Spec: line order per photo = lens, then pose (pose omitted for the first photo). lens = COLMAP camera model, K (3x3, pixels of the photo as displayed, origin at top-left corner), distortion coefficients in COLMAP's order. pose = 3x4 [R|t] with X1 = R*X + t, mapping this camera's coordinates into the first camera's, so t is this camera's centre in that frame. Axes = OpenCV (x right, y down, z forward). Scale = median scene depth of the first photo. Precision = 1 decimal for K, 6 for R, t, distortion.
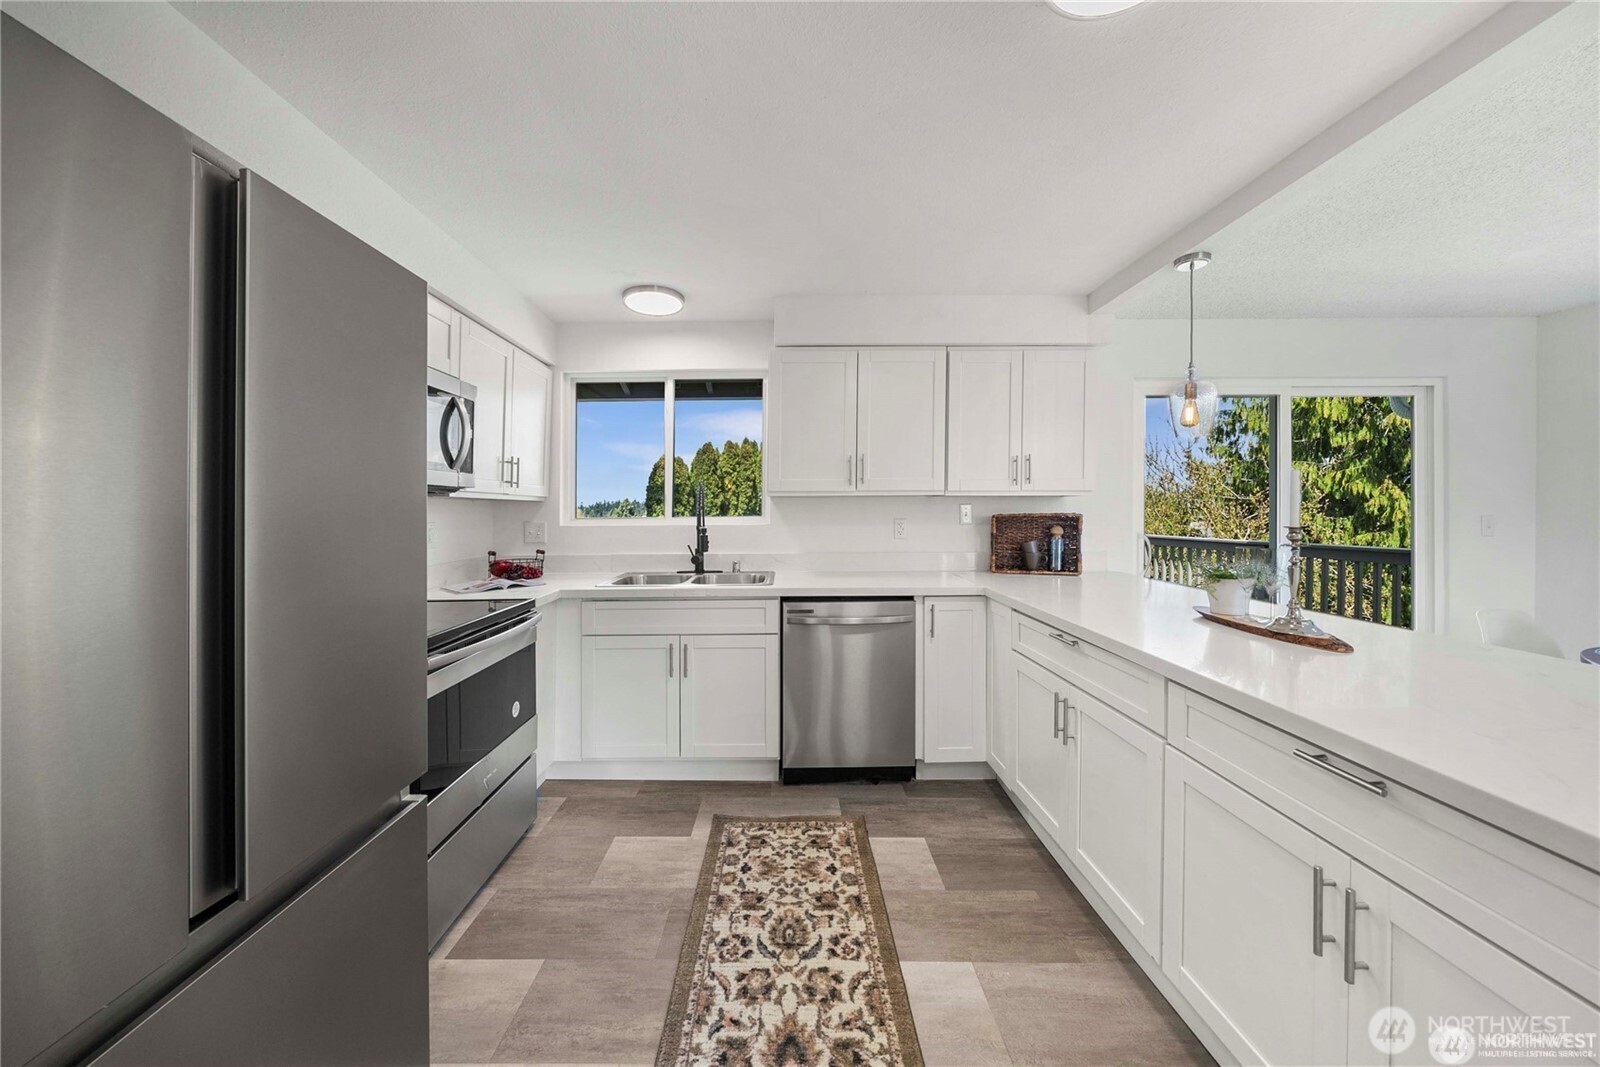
lens RADIAL K [[562.5, 0, 801.8], [0, 562.5, 459.3], [0, 0, 1]] dist [0.014076, 0.000022]
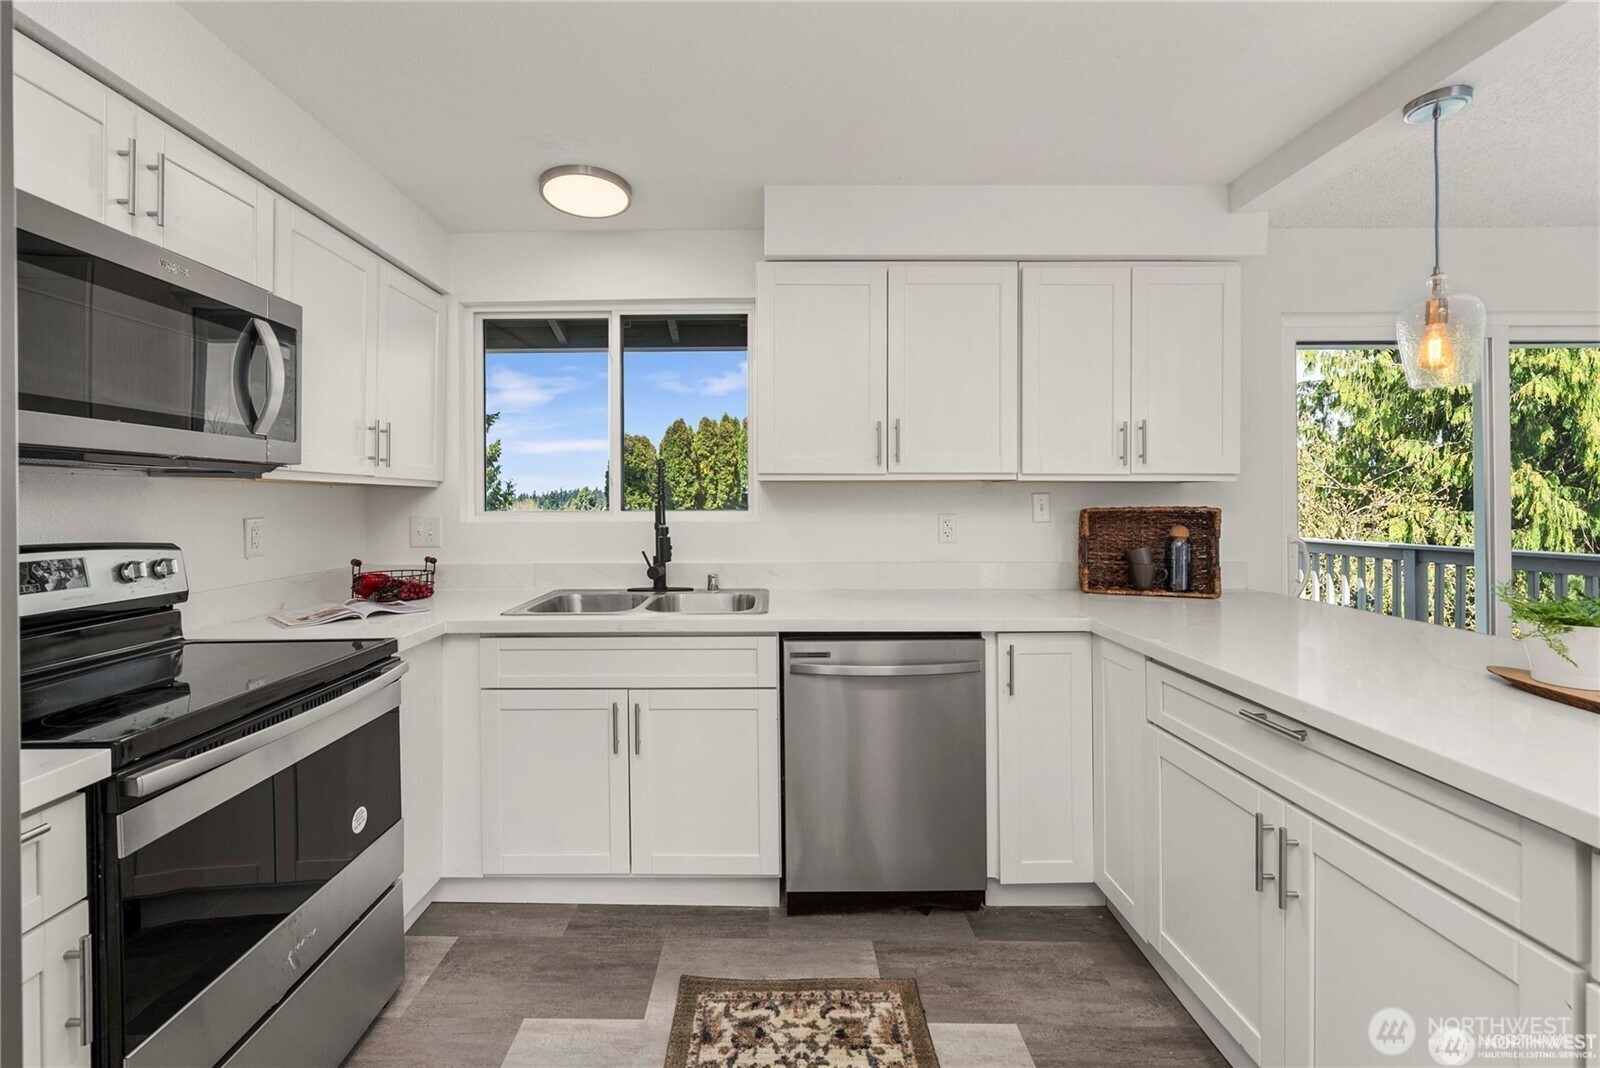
lens RADIAL K [[649.8, 0, 779.4], [0, 649.8, 529.3], [0, 0, 1]] dist [0.000079, 0.000052]
pose [[0.999855, 0.002999, -0.016779, -0.024479], [-0.000732, 0.991047, 0.133512, 0.021751], [0.017029, -0.133481, 0.990905, 0.250201]]
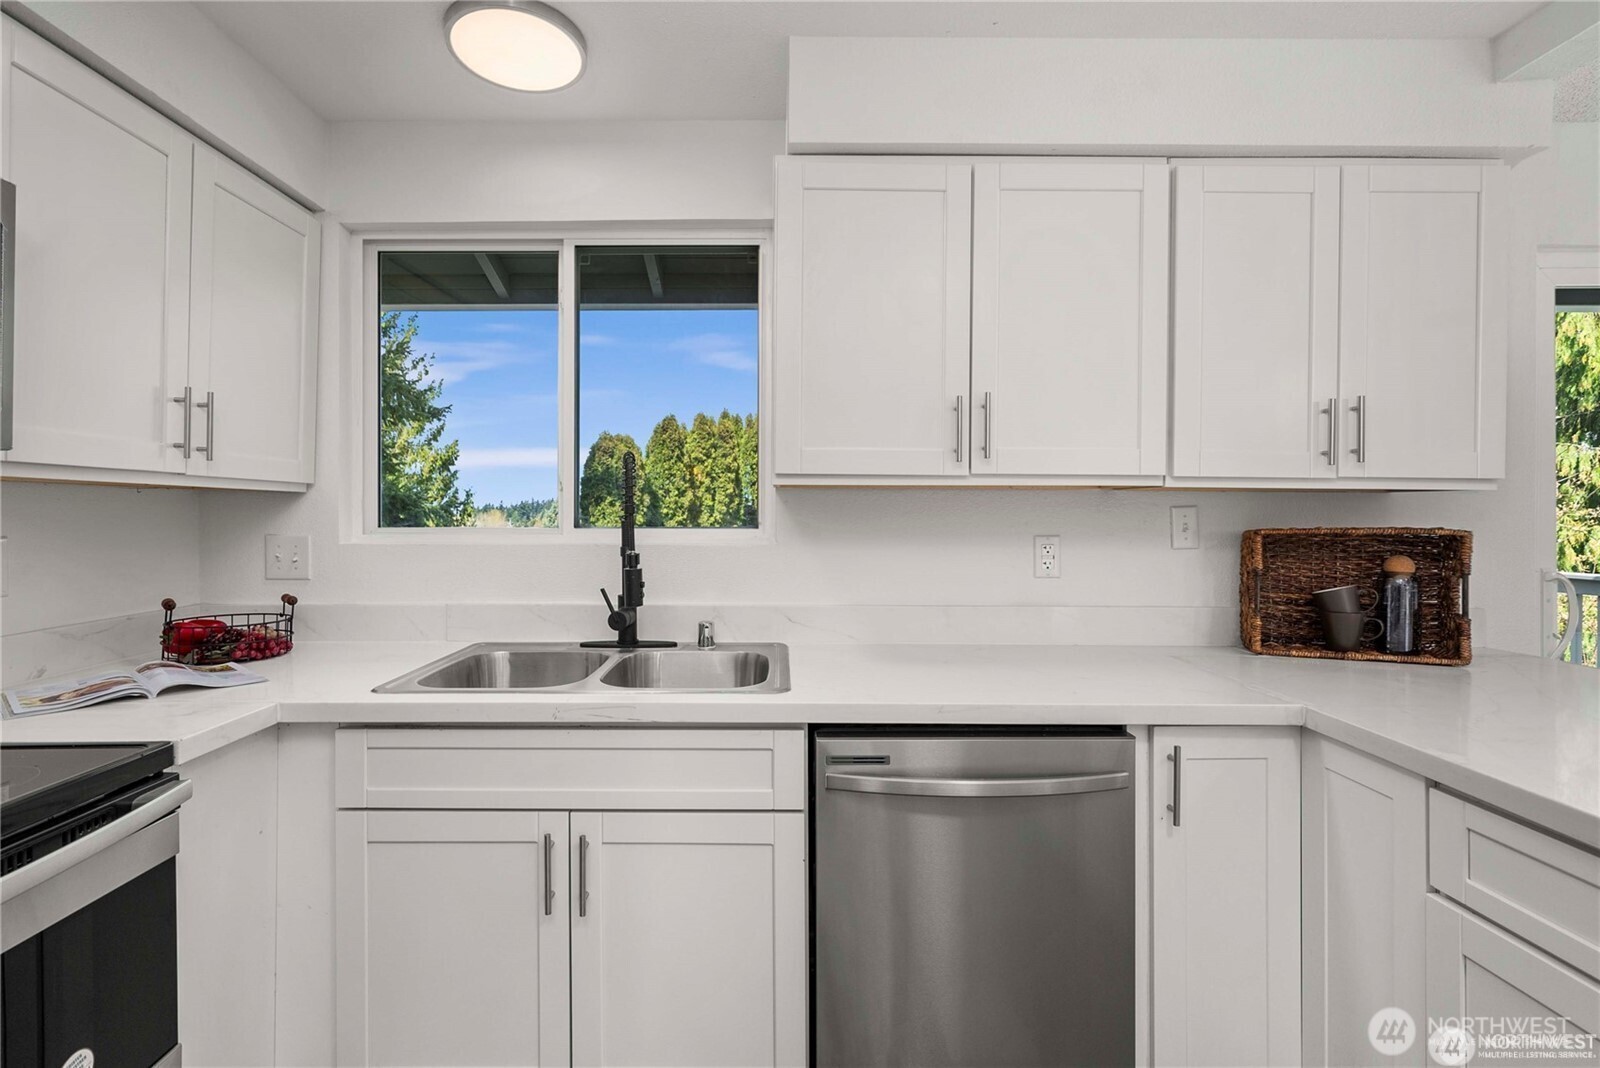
lens RADIAL K [[762.8, 0, 783.7], [0, 762.8, 530.6], [0, 0, 1]] dist [0.003261, 0.000728]
pose [[0.999723, 0.008738, -0.021861, -0.043584], [-0.006246, 0.993735, 0.111589, 0.037362], [0.022699, -0.111422, 0.993514, 0.433310]]
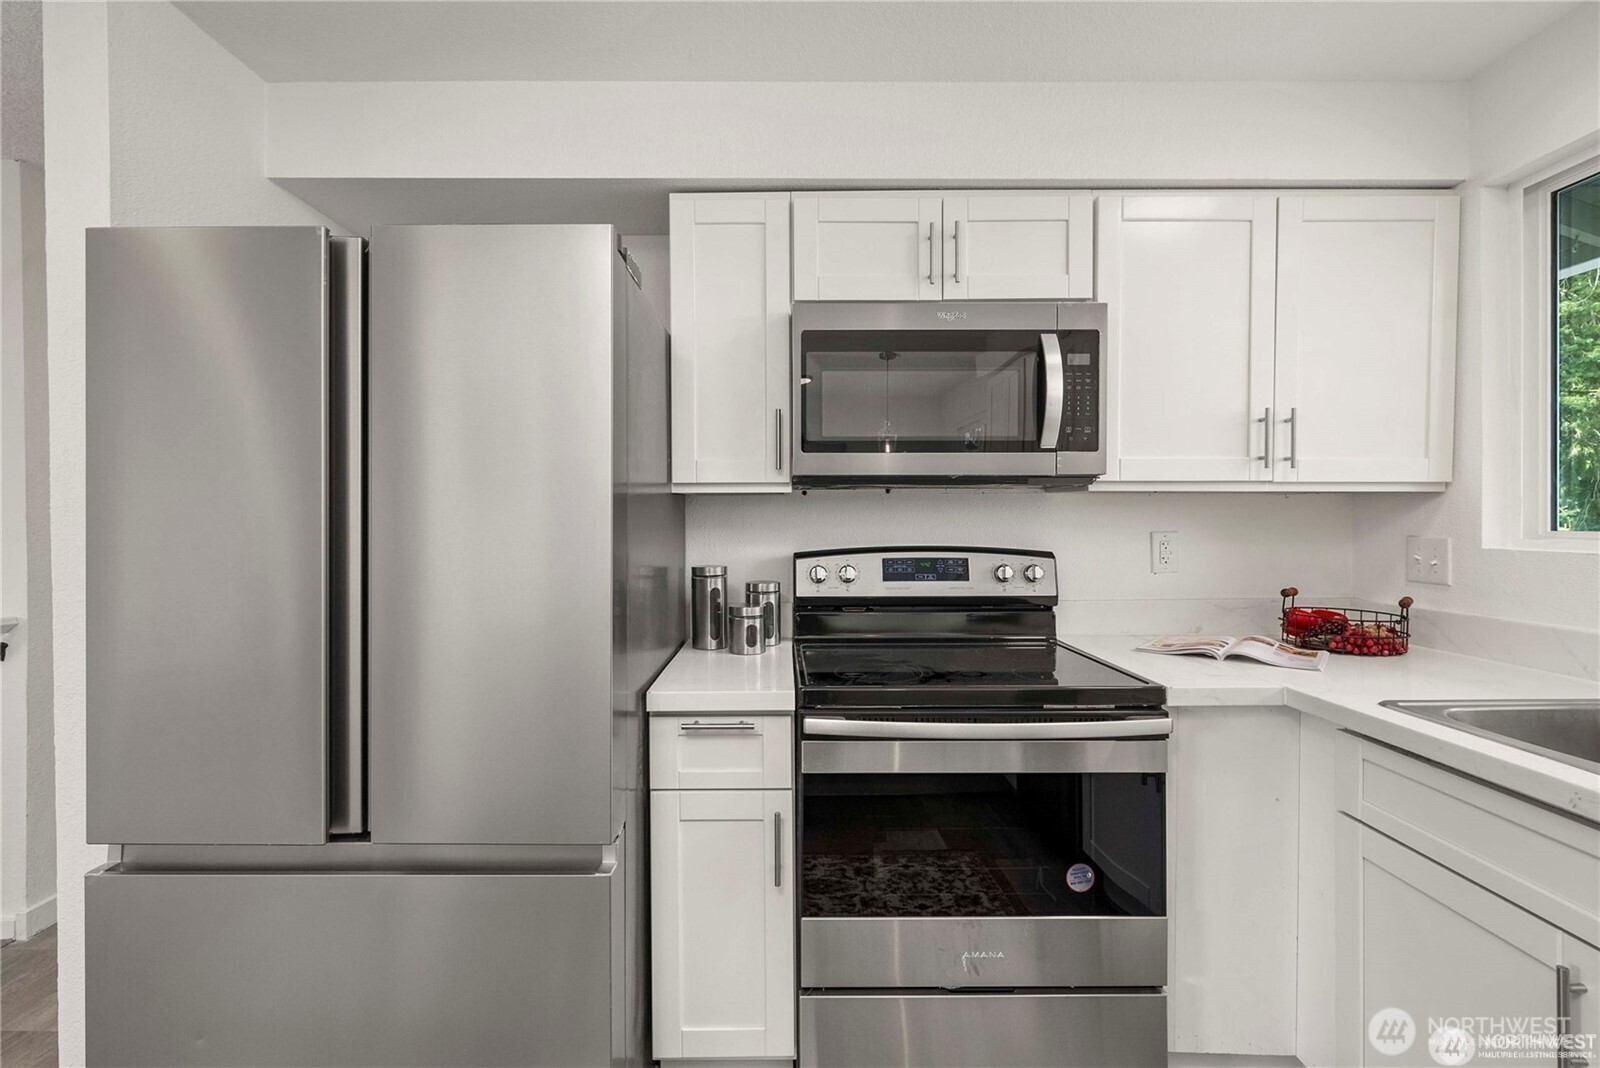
lens RADIAL K [[682.0, 0, 785.1], [0, 682.0, 528.6], [0, 0, 1]] dist [0.000556, 0.000351]
pose [[-0.034621, 0.019138, -0.999217, 0.120670], [0.091980, 0.995634, 0.015883, 0.054962], [0.995159, -0.091358, -0.036230, 0.589706]]
